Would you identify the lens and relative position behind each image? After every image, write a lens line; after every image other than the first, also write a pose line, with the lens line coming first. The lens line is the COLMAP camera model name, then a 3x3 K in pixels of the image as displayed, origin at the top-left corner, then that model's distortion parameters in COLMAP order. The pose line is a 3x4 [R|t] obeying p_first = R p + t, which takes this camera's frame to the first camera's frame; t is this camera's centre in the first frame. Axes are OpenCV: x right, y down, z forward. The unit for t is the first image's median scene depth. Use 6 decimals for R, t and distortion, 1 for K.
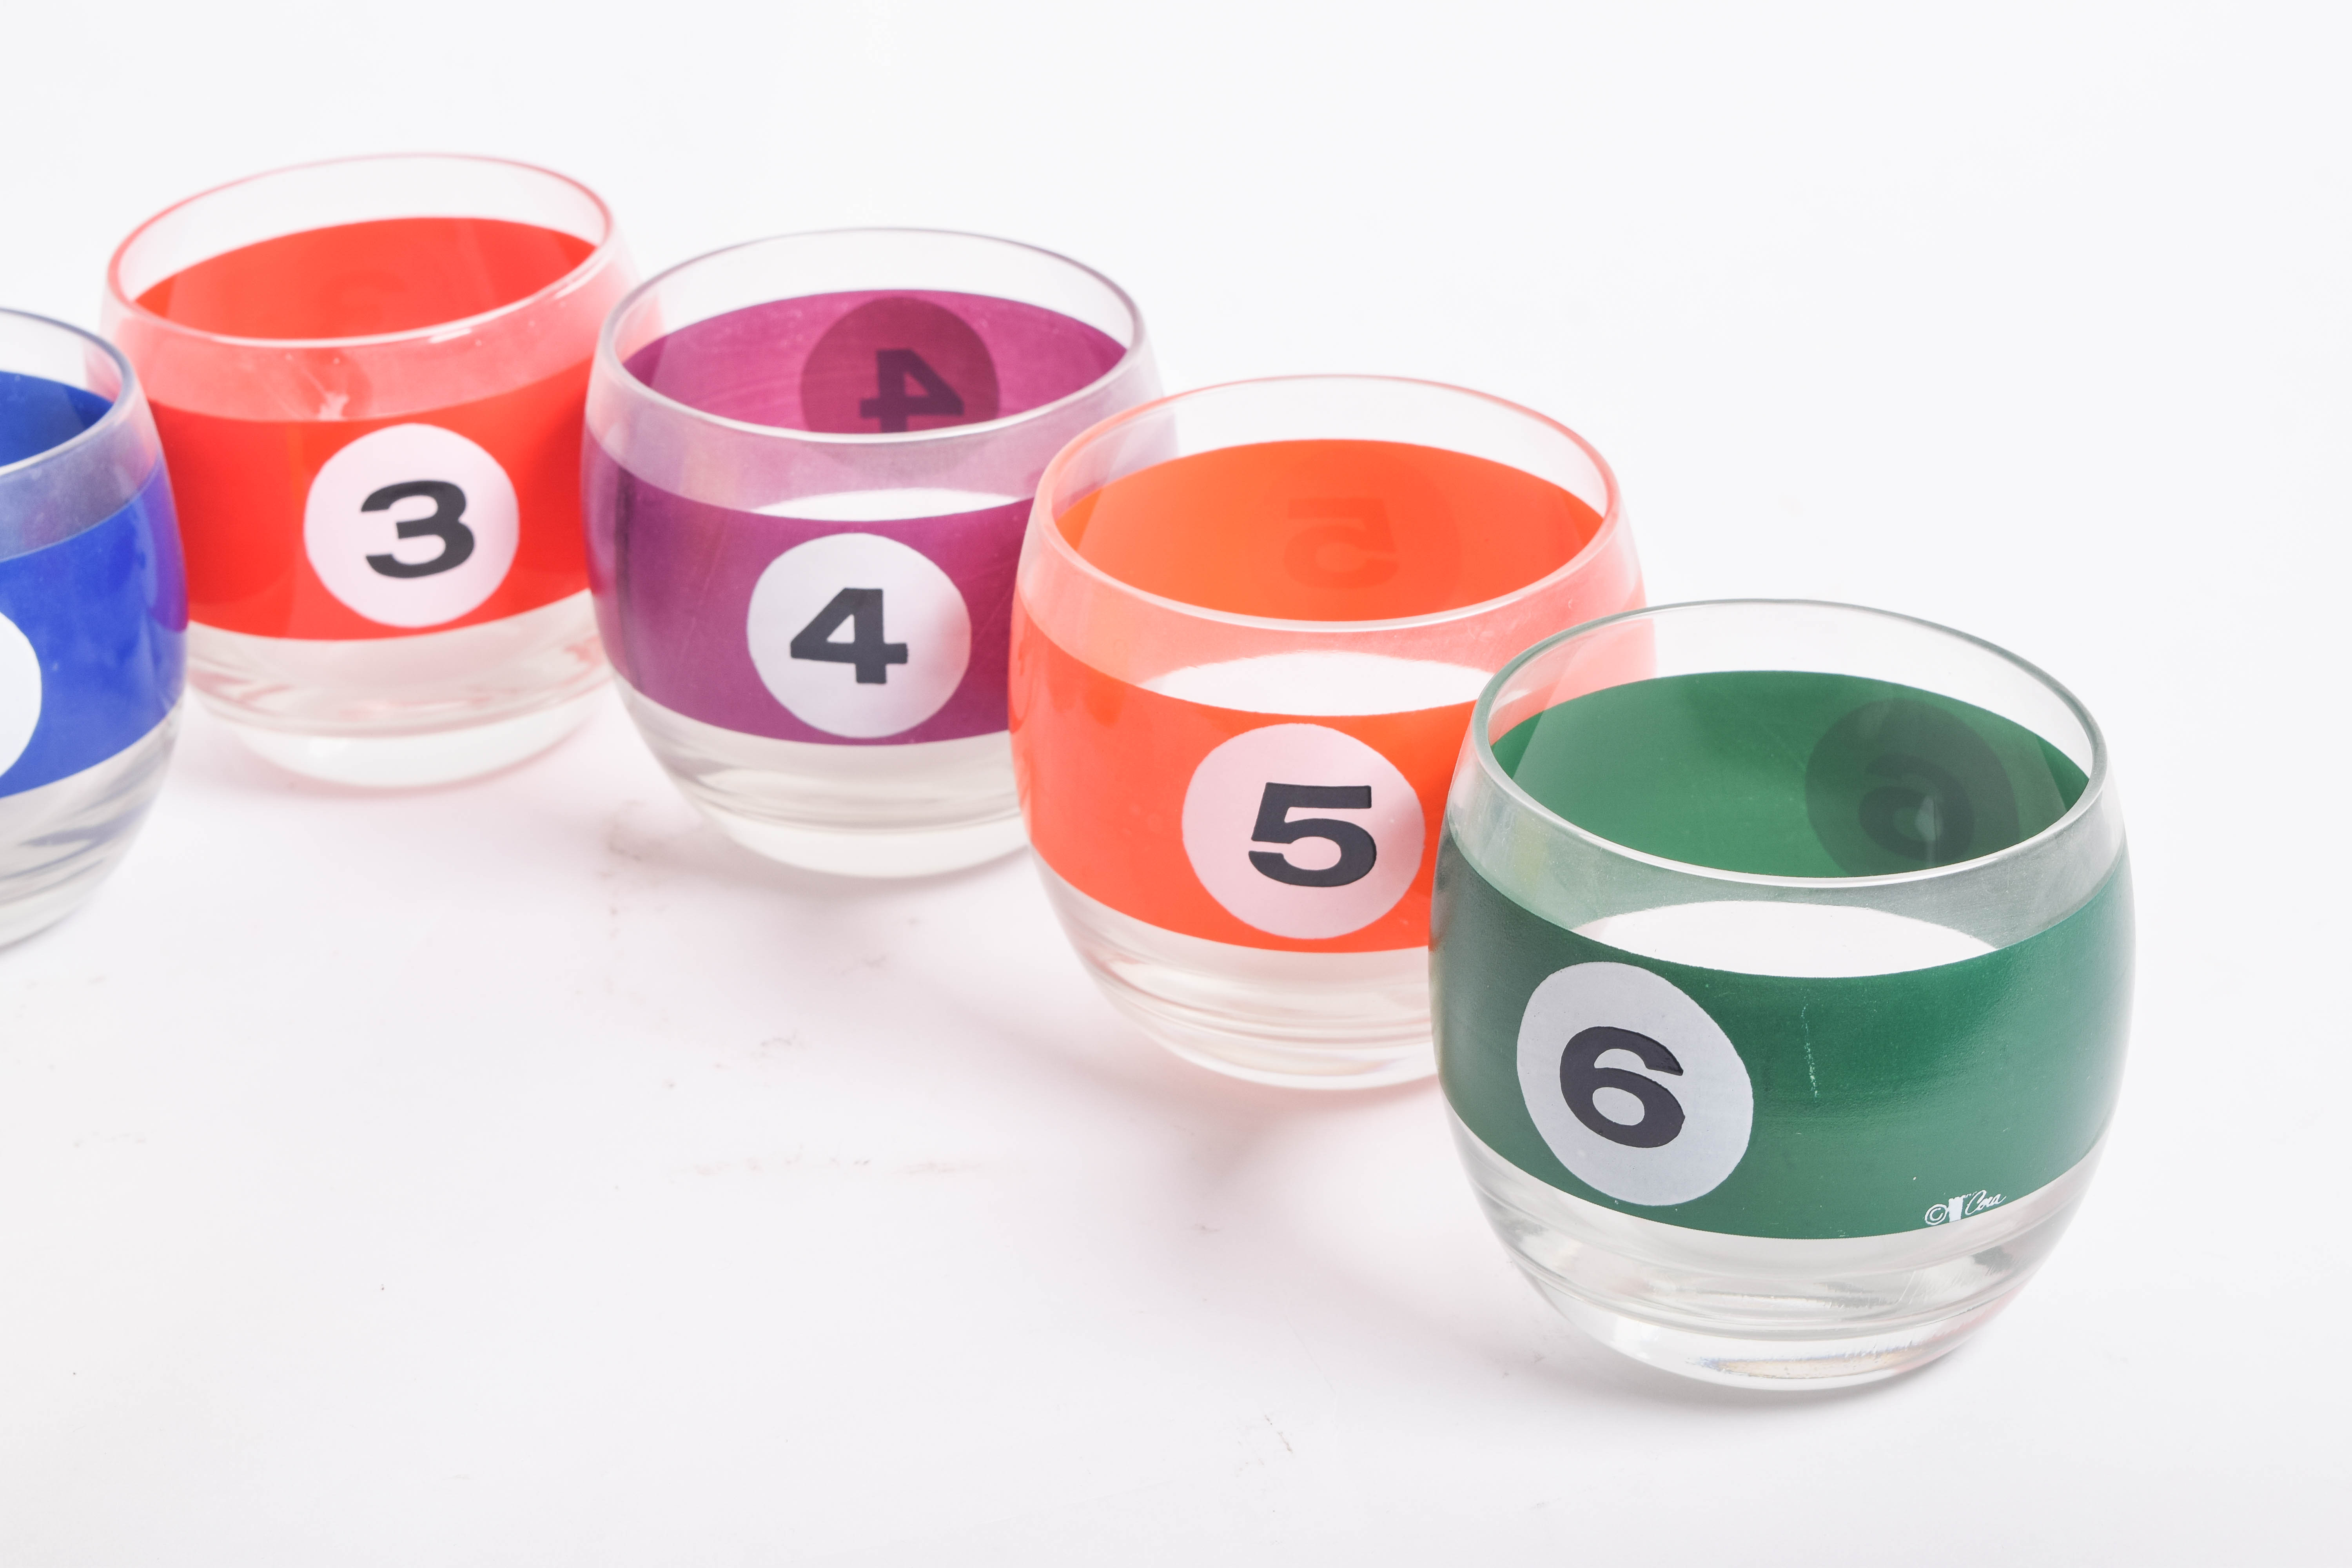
lens RADIAL K [[5377.2, 0, 1176.0], [0, 5377.2, 784.0], [0, 0, 1]] dist [-0.068846, 0.404286]
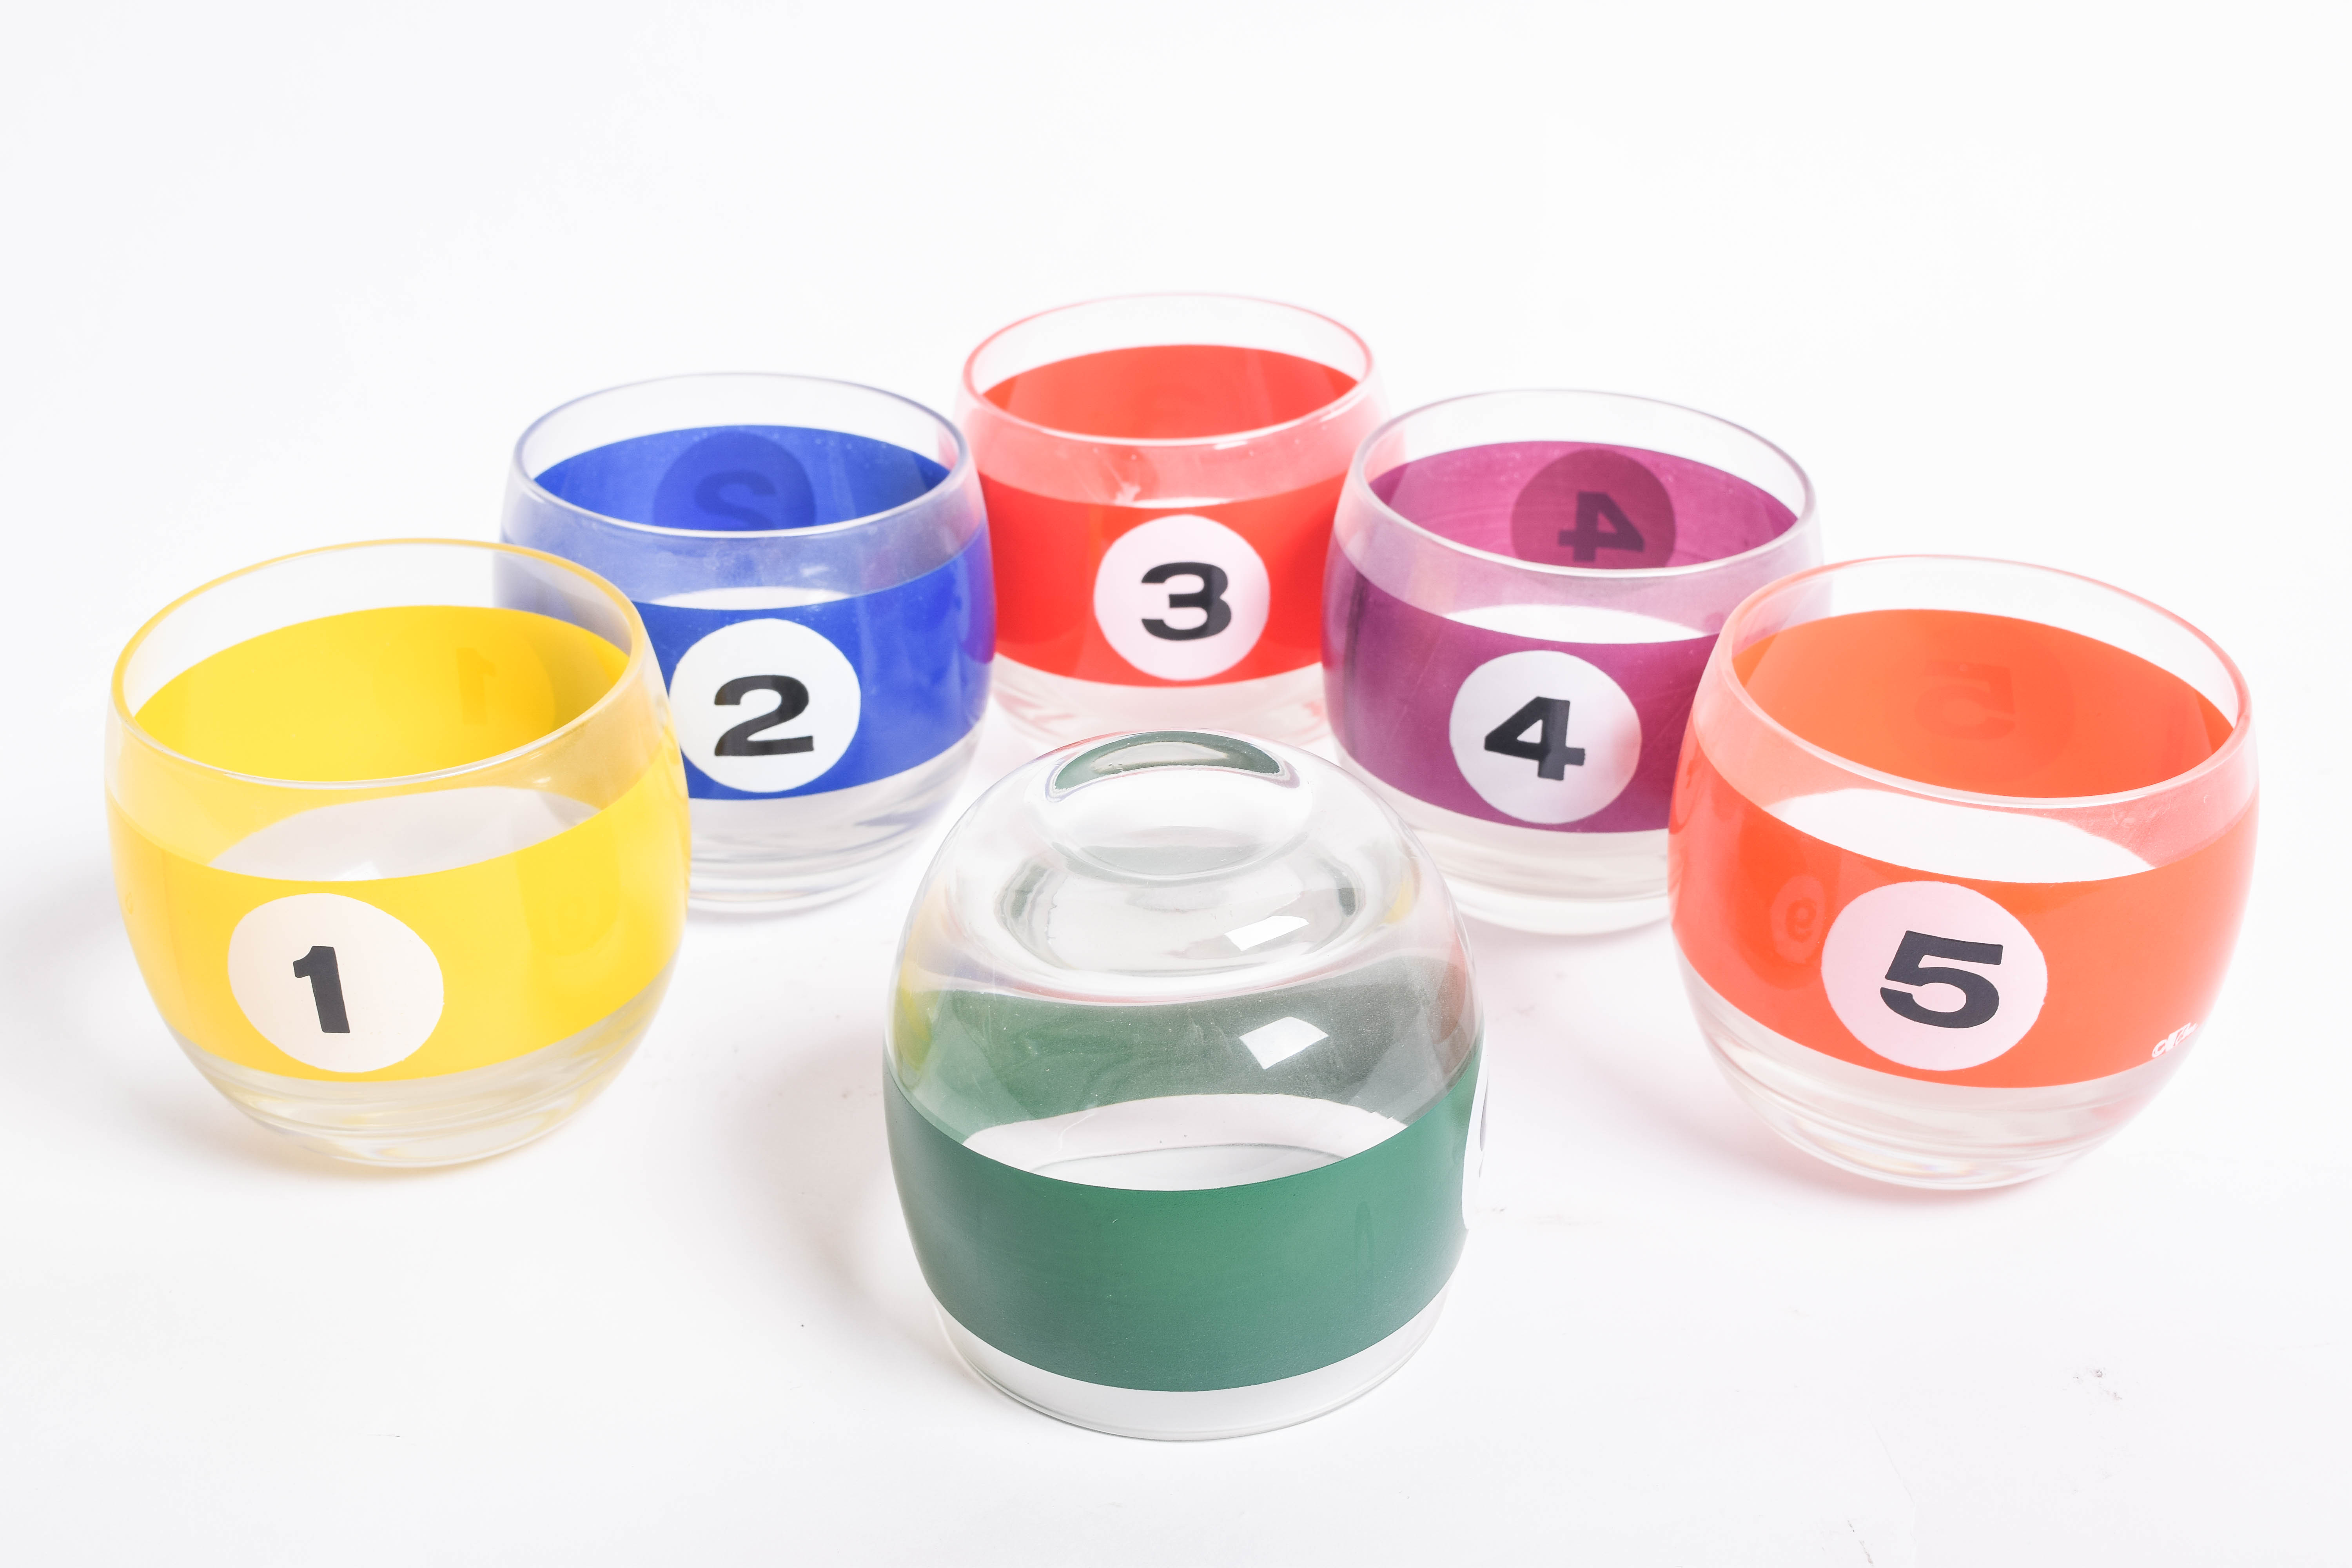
lens RADIAL K [[3205.4, 0, 1176.0], [0, 3205.4, 784.0], [0, 0, 1]] dist [-0.245150, 1.311880]
pose [[0.982585, 0.110941, -0.149058, -0.031898], [-0.107128, 0.993684, 0.033402, -0.031090], [0.151822, -0.016852, 0.988264, 0.291126]]
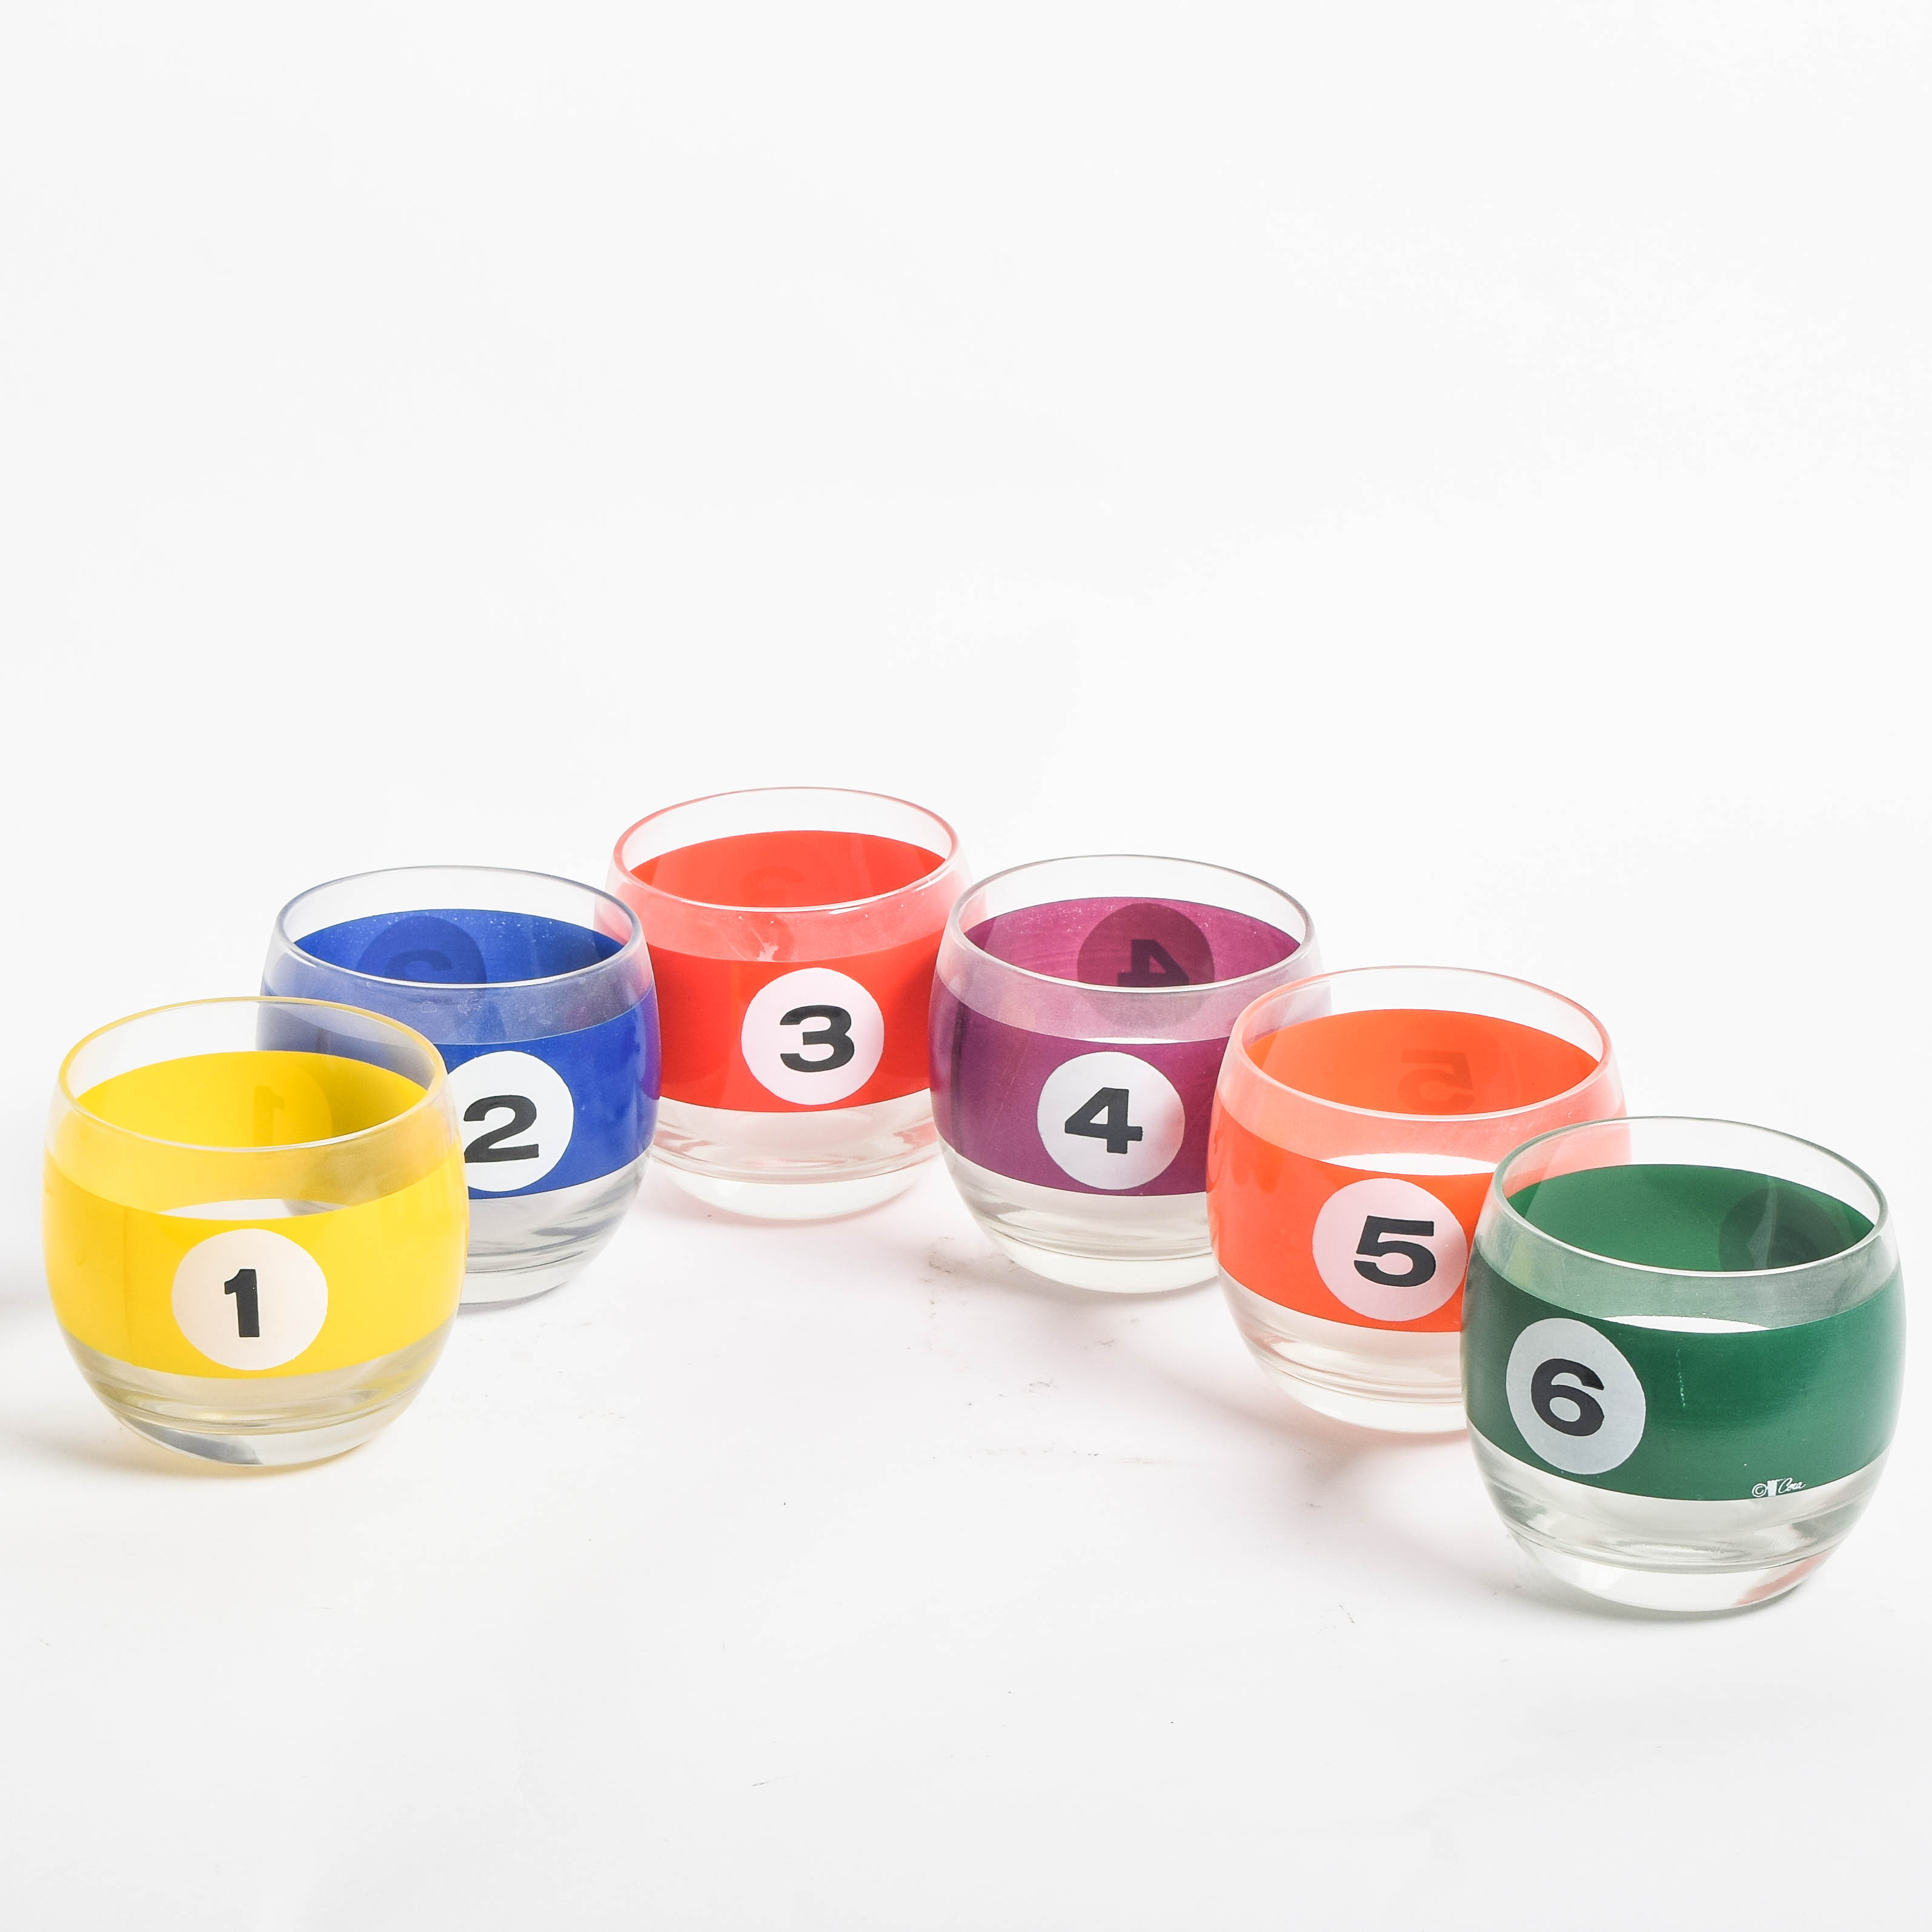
lens RADIAL K [[6006.0, 0, 841.4], [0, 6006.0, 966.6], [0, 0, 1]] dist [0.056742, -0.379440]
pose [[0.993510, 0.057751, -0.097995, 0.027847], [-0.066380, 0.993976, -0.087212, 0.079014], [0.092368, 0.093151, 0.991358, -0.663394]]
